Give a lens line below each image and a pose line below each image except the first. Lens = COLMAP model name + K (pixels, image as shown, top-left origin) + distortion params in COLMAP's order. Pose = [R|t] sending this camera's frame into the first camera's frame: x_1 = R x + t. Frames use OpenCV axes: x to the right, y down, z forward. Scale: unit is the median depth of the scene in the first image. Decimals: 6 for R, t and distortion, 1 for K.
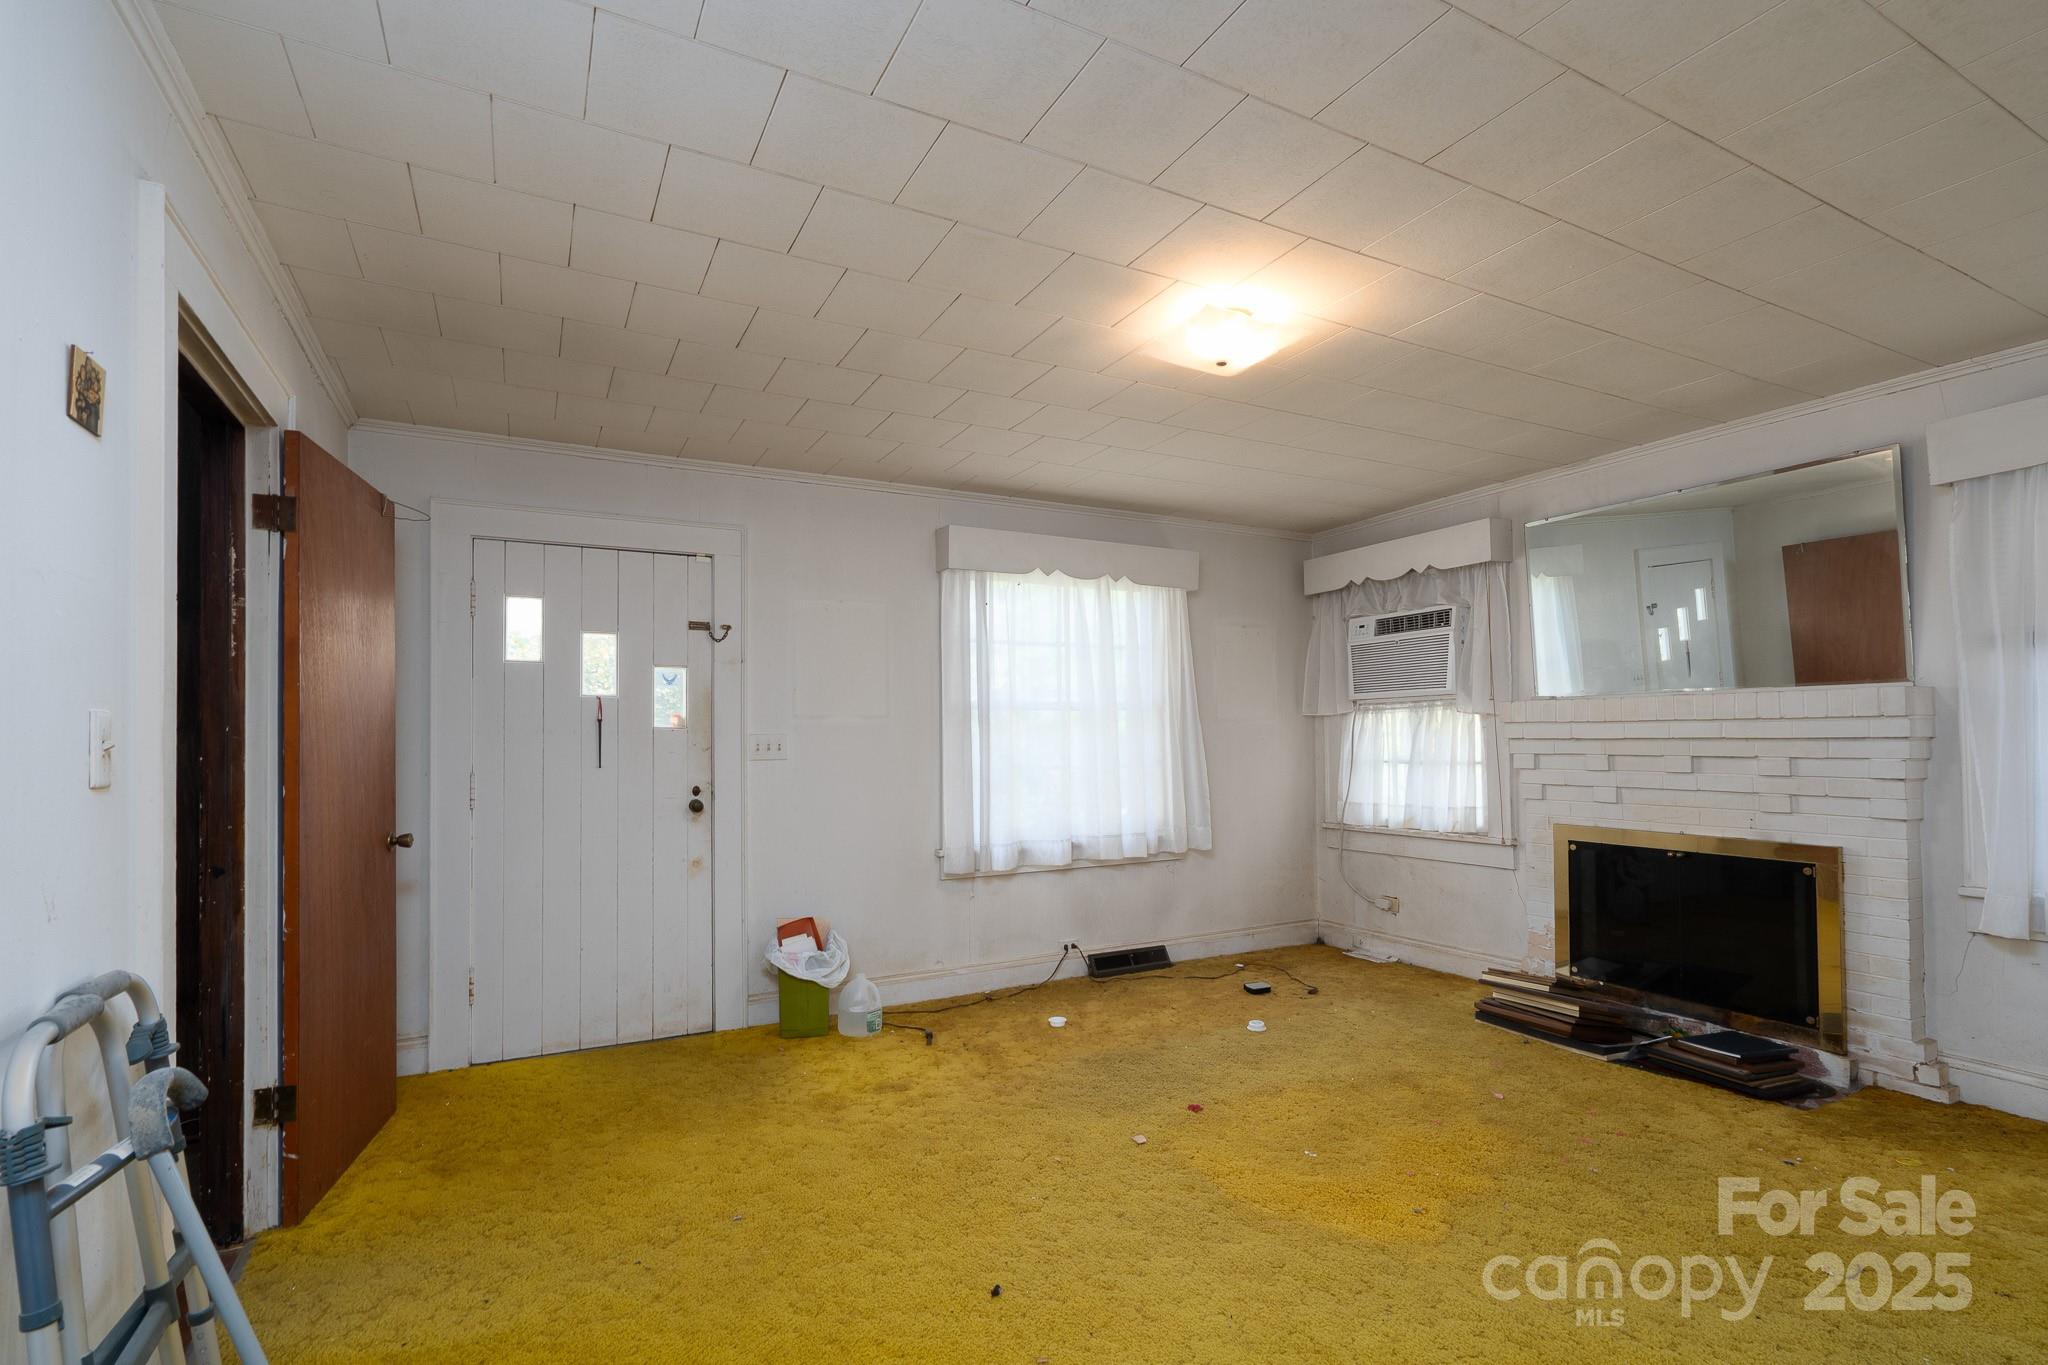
lens RADIAL K [[951.6, 0, 1019.6], [0, 951.6, 697.7], [0, 0, 1]] dist [-0.001840, 0.001015]
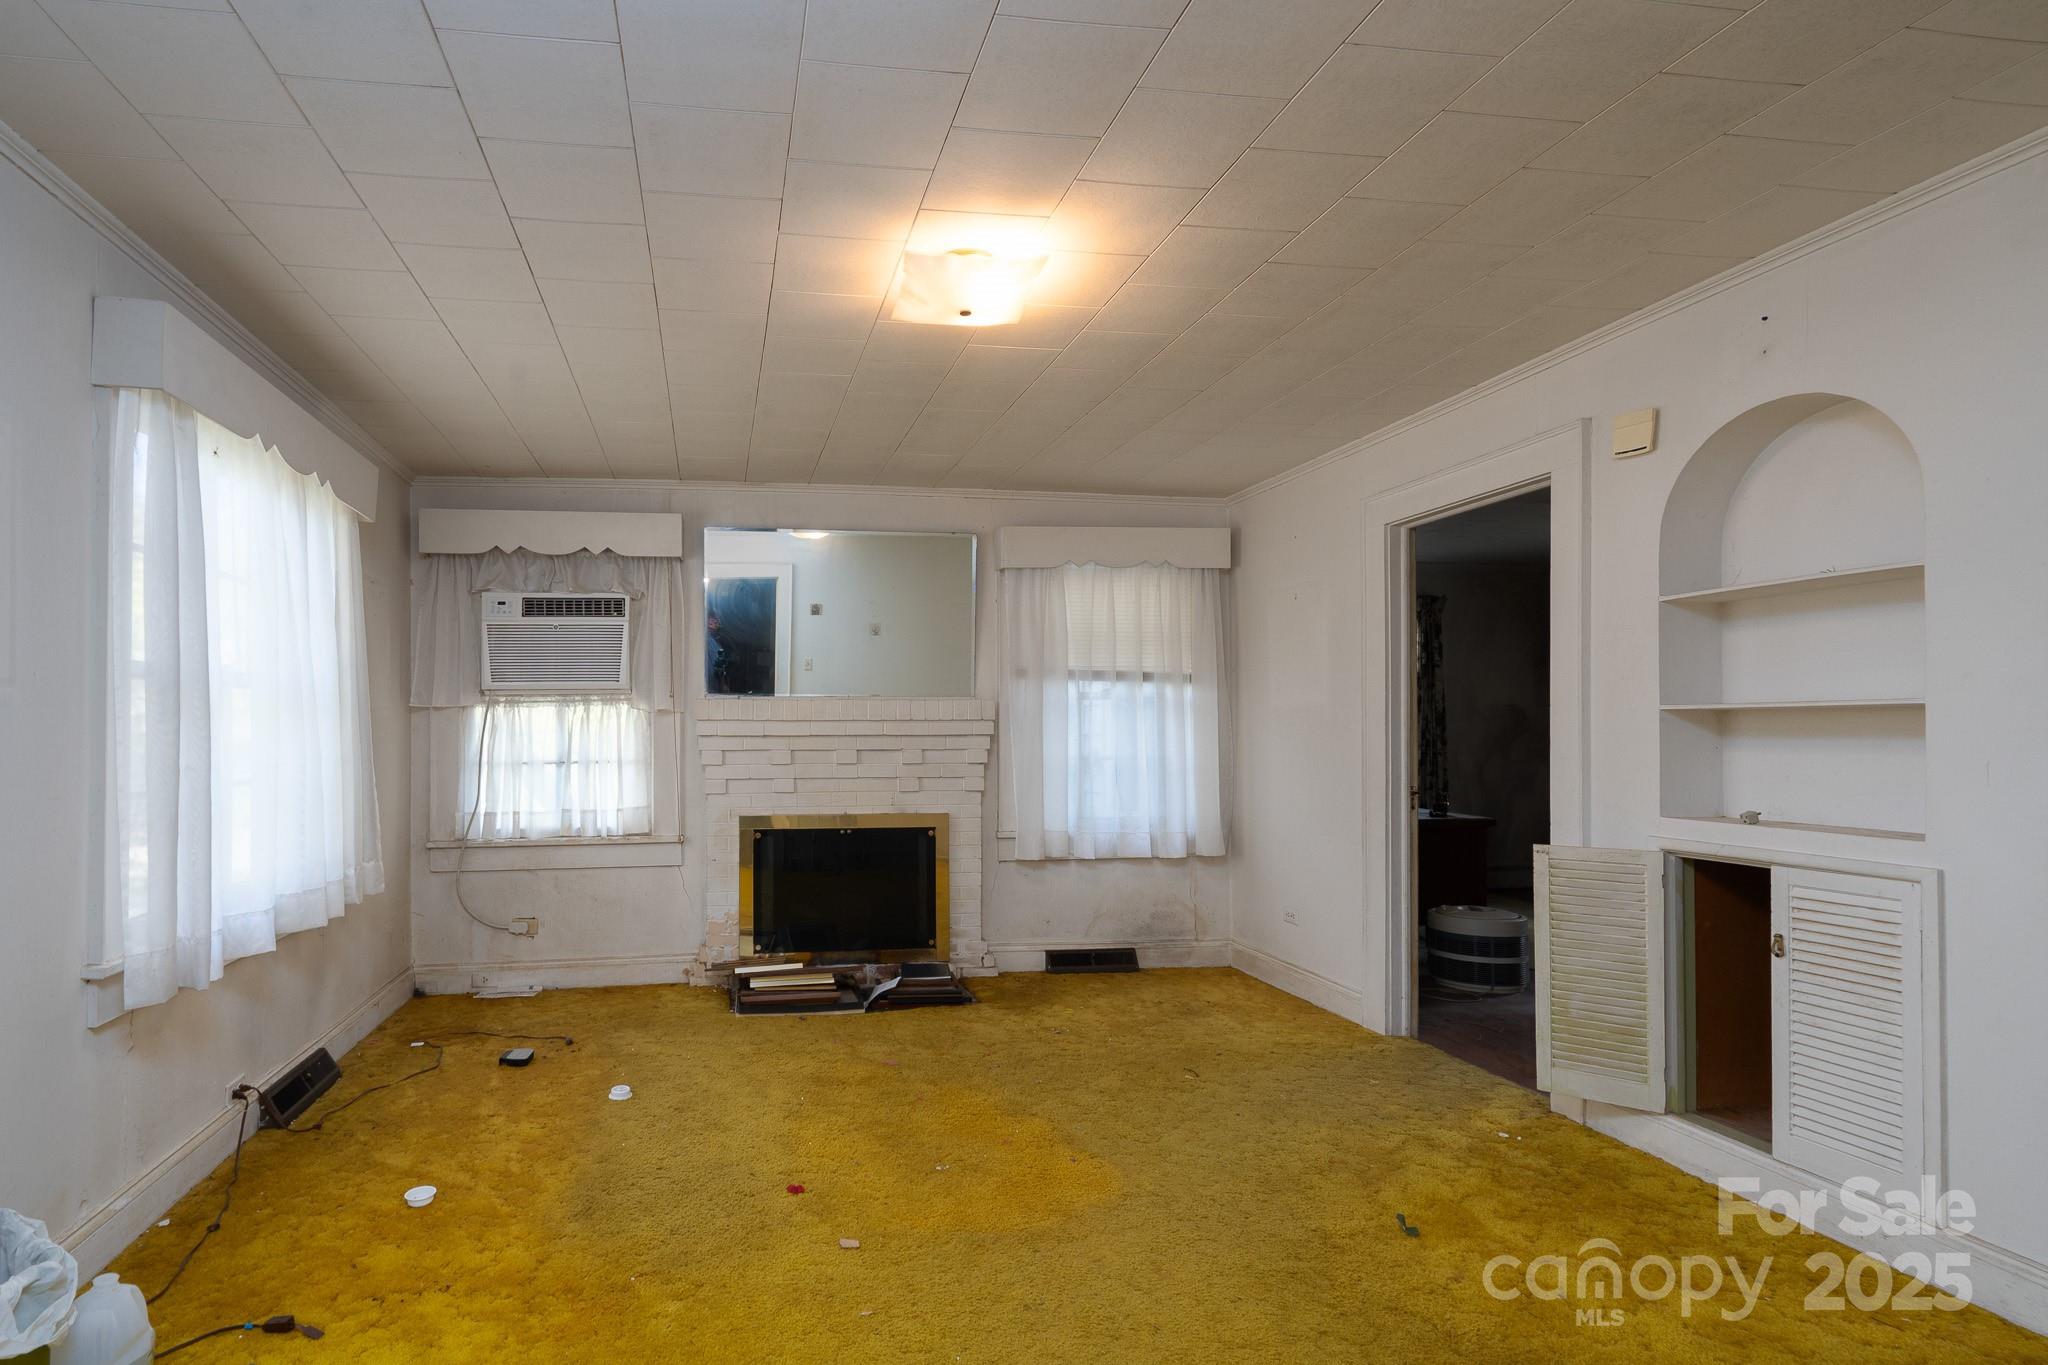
lens RADIAL K [[938.7, 0, 1012.8], [0, 938.7, 708.3], [0, 0, 1]] dist [-0.002616, -0.000758]
pose [[0.342043, 0.028628, 0.939248, -0.292447], [-0.038297, 0.999130, -0.016506, 0.016365], [-0.938903, -0.030325, 0.342842, 0.321977]]
